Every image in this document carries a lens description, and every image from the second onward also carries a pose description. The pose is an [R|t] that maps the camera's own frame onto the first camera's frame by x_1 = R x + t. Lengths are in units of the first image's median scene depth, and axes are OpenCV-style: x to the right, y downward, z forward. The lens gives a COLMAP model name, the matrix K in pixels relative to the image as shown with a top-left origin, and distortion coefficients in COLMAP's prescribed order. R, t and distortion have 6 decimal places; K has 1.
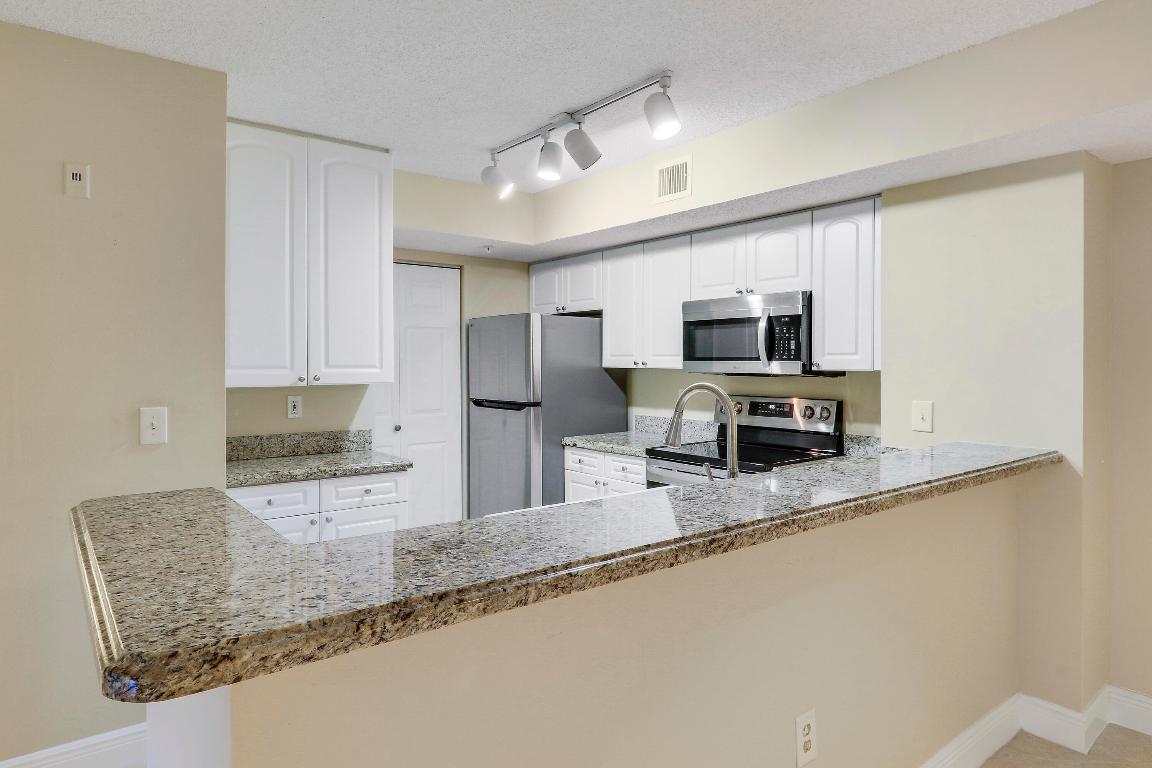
lens RADIAL K [[678.9, 0, 575.4], [0, 678.9, 373.8], [0, 0, 1]] dist [-0.038140, -0.000289]
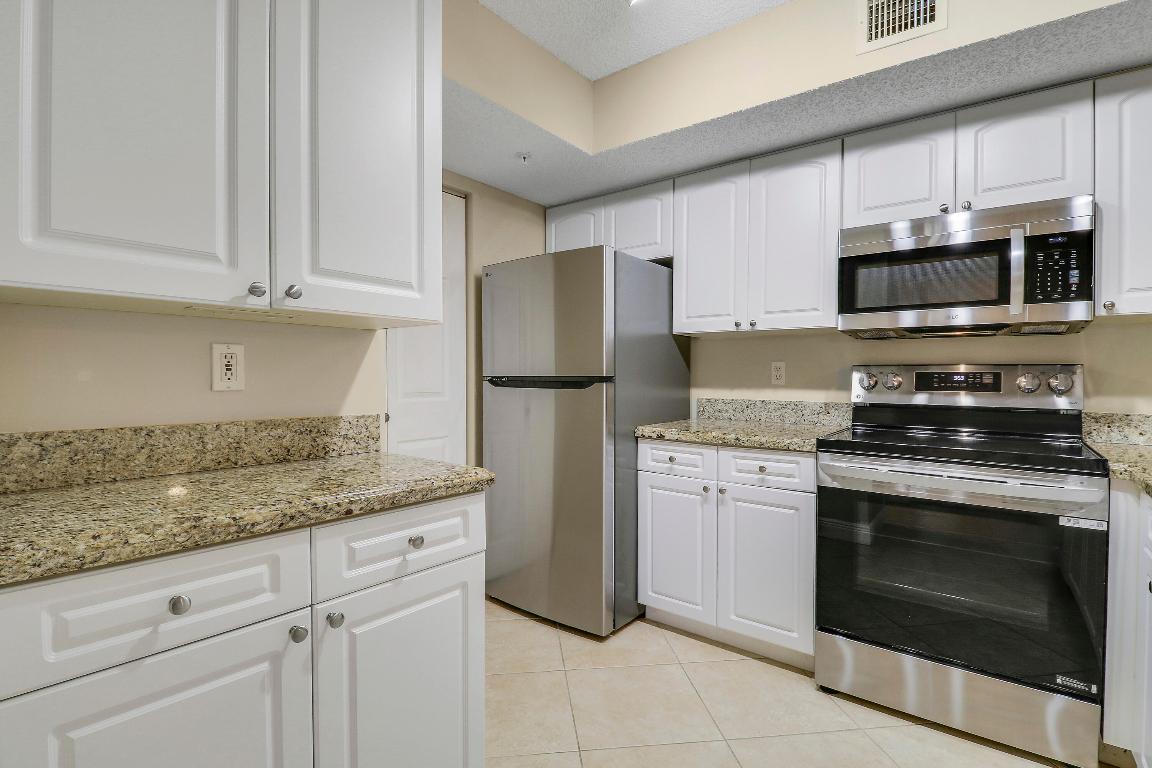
lens RADIAL K [[546.5, 0, 578.8], [0, 546.5, 393.1], [0, 0, 1]] dist [-0.014595, -0.002078]
pose [[0.973534, -0.002199, 0.228533, -0.257687], [-0.001730, 0.999854, 0.016994, 0.059631], [-0.228537, -0.016940, 0.973388, 0.556710]]
